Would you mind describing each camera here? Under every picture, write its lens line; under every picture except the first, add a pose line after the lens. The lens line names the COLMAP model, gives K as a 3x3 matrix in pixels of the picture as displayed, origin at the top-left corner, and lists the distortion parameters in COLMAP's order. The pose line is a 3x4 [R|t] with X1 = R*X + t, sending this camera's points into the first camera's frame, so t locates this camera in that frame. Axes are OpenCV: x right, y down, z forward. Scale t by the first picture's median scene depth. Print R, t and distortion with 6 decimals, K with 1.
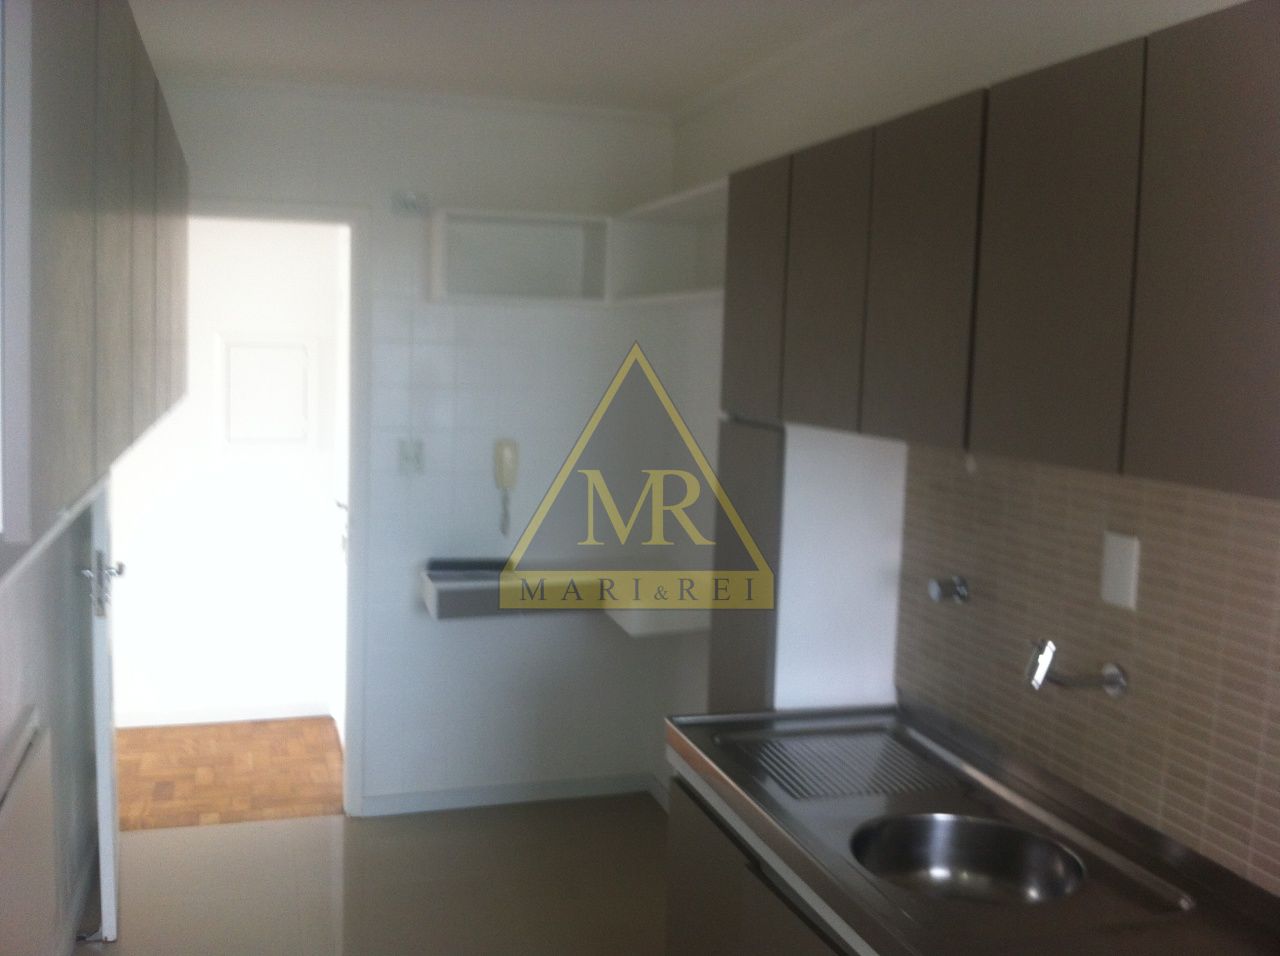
lens RADIAL K [[1294.1, 0, 633.5], [0, 1294.1, 476.0], [0, 0, 1]] dist [-0.013565, 0.000000]
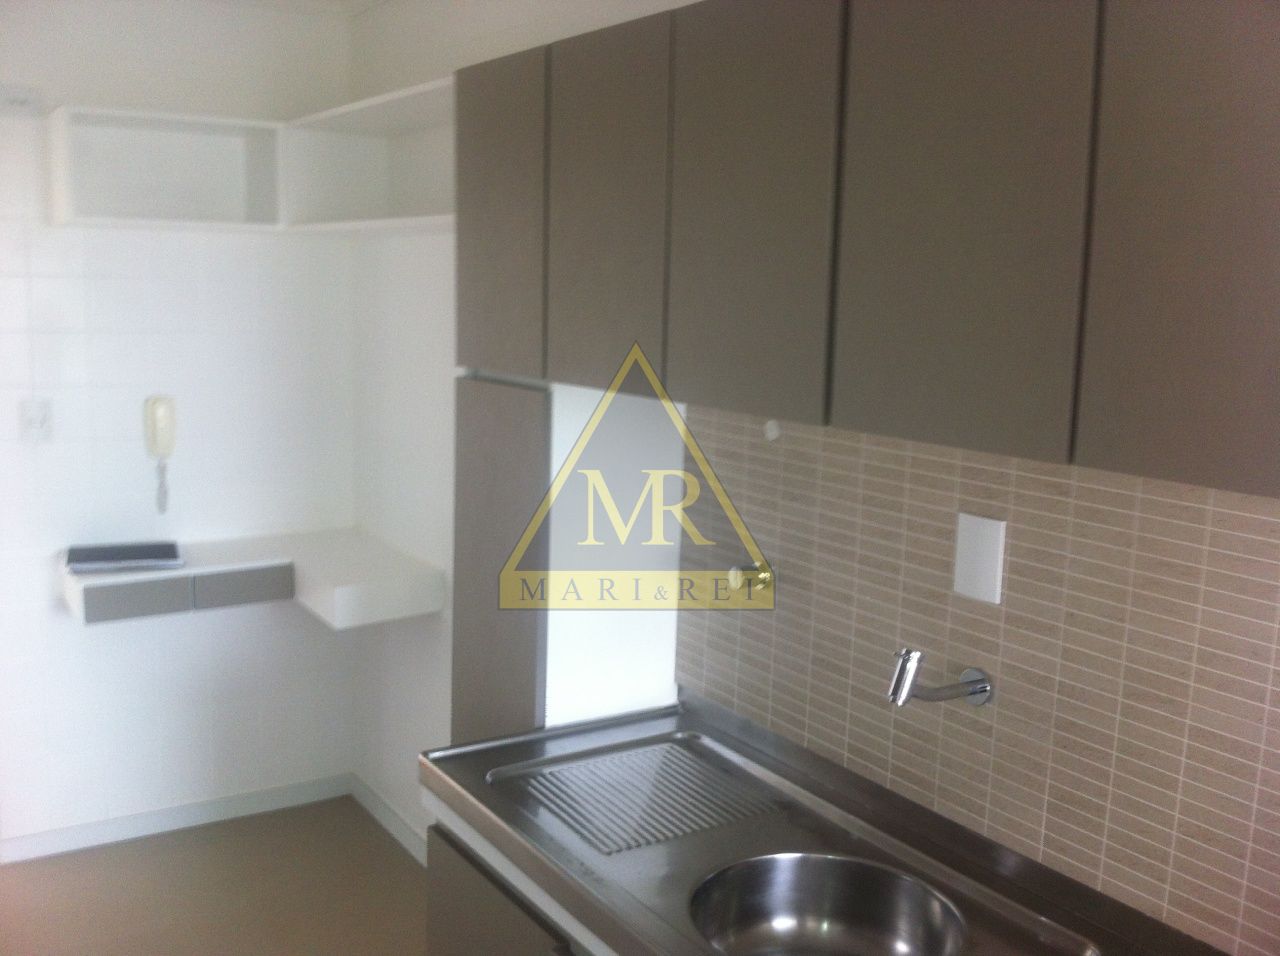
lens RADIAL K [[1294.1, 0, 626.7], [0, 1294.1, 485.6], [0, 0, 1]] dist [-0.013565, 0.000000]
pose [[0.961853, -0.049533, 0.269044, -0.058003], [0.030855, 0.996839, 0.073217, -0.035027], [-0.271820, -0.062123, 0.960341, 0.202885]]
